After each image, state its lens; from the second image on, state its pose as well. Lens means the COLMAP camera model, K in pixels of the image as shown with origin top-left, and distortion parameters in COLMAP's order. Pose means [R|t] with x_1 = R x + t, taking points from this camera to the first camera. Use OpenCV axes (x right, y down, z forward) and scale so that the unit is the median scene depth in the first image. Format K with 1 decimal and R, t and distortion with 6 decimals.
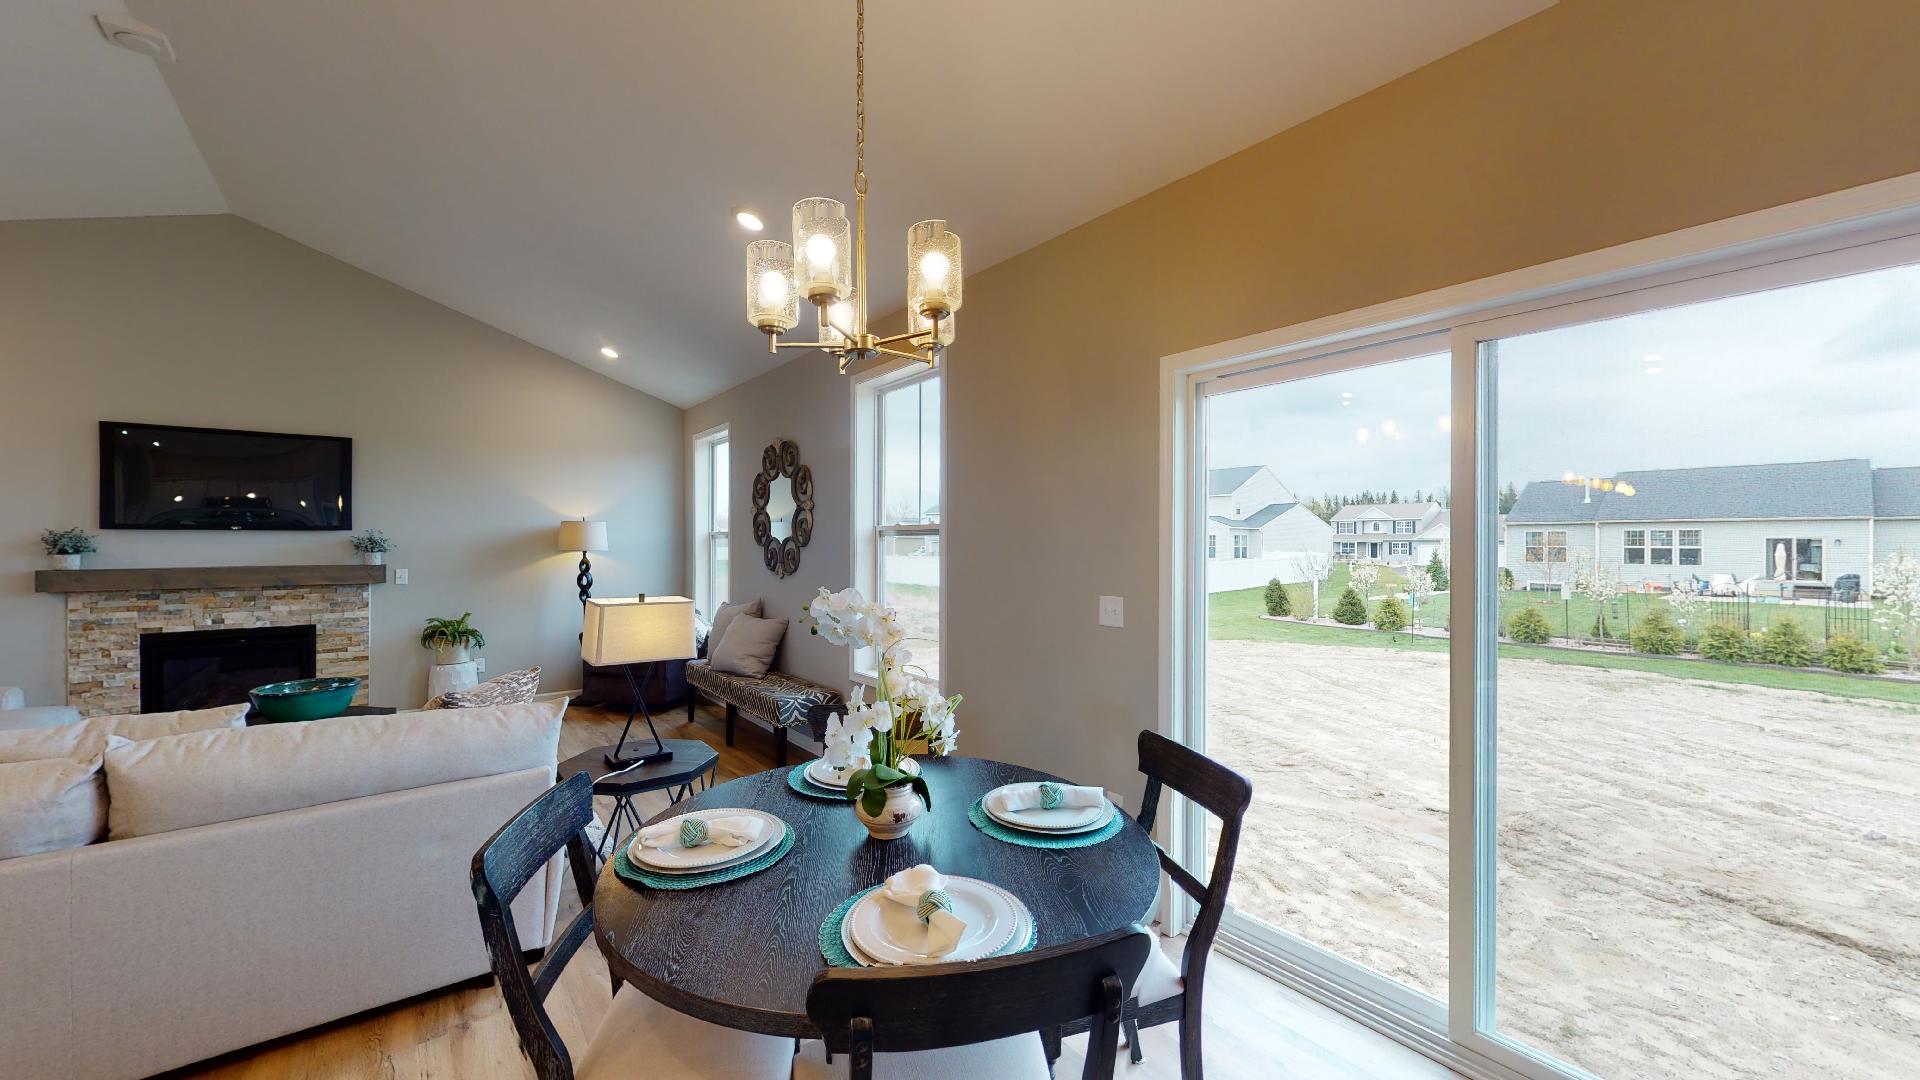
lens RADIAL K [[702.7, 0, 953.2], [0, 702.7, 535.1], [0, 0, 1]] dist [0.003135, -0.000469]
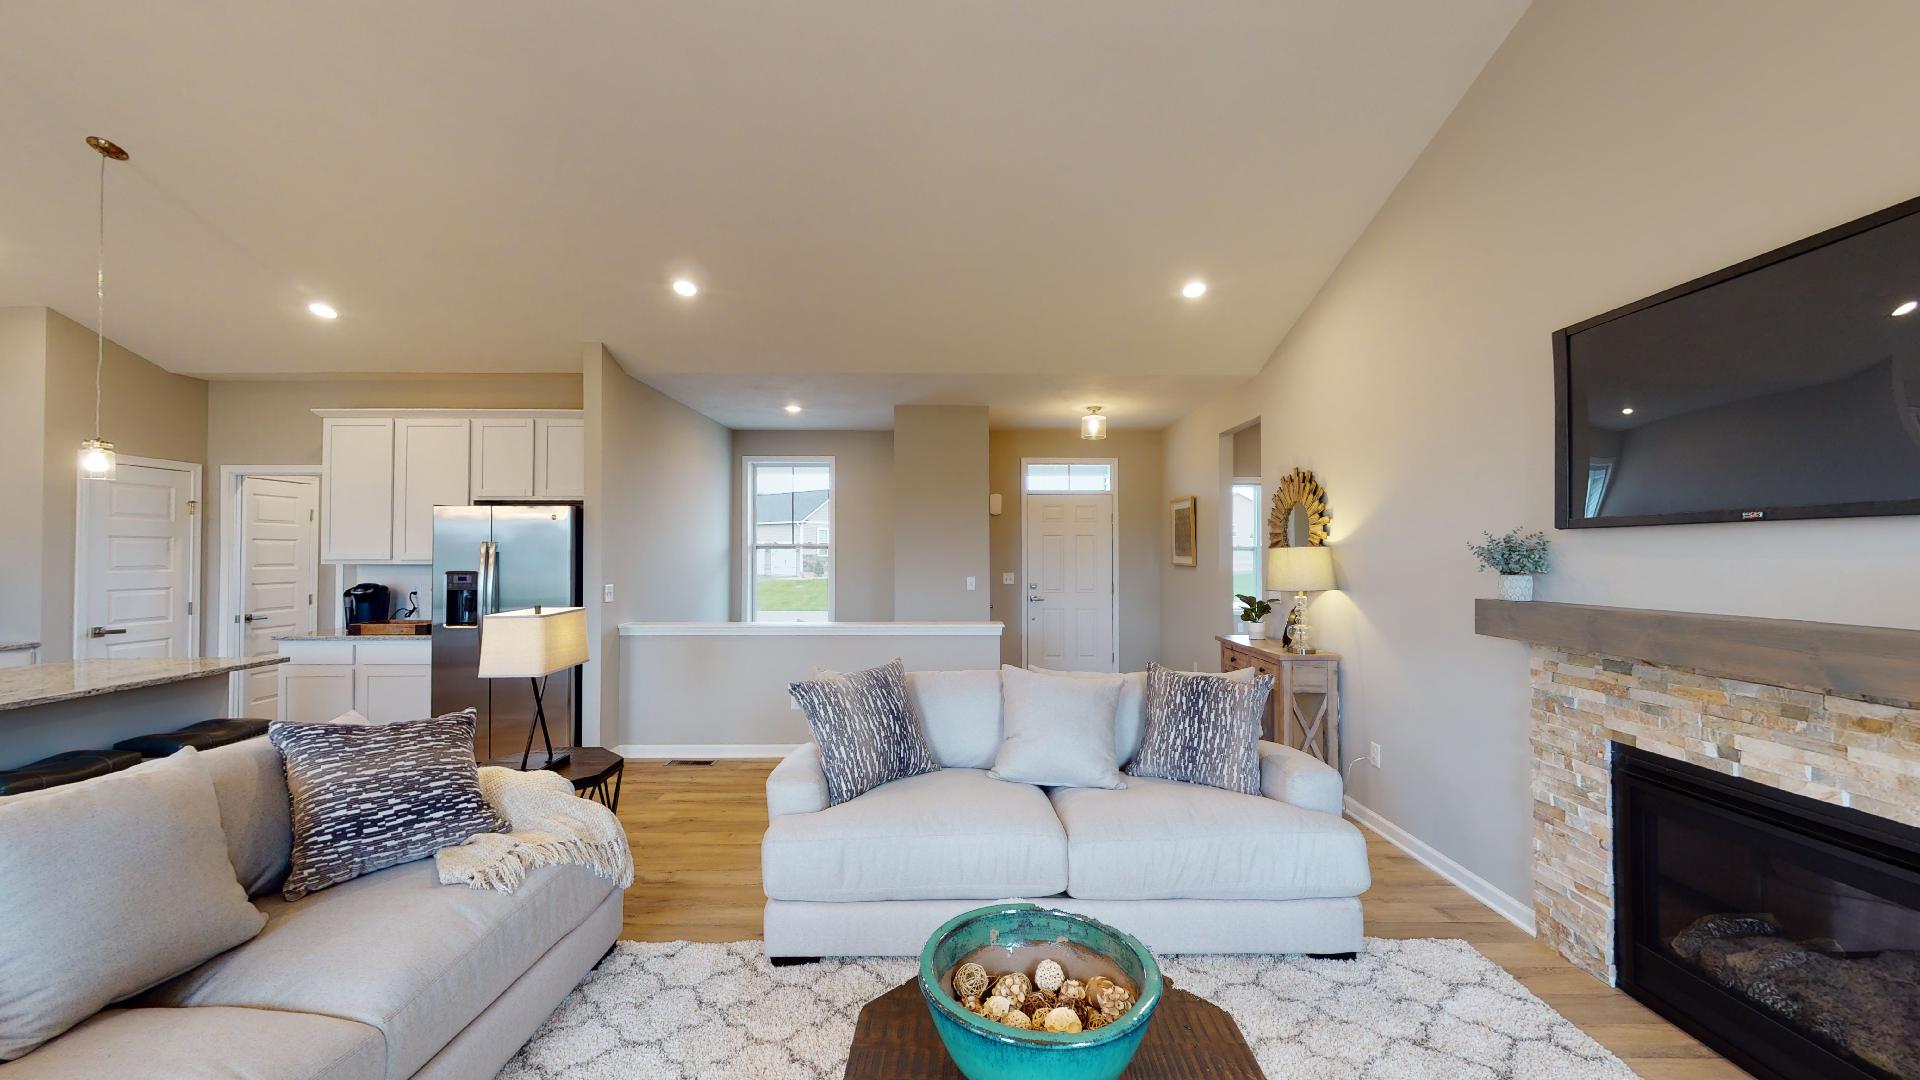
lens RADIAL K [[702.7, 0, 966.7], [0, 702.7, 538.2], [0, 0, 1]] dist [0.003135, -0.000469]
pose [[-0.610859, -0.016587, -0.791566, -0.442100], [0.008677, 0.999580, -0.027641, 0.008325], [0.791692, -0.023753, -0.610459, 0.857113]]
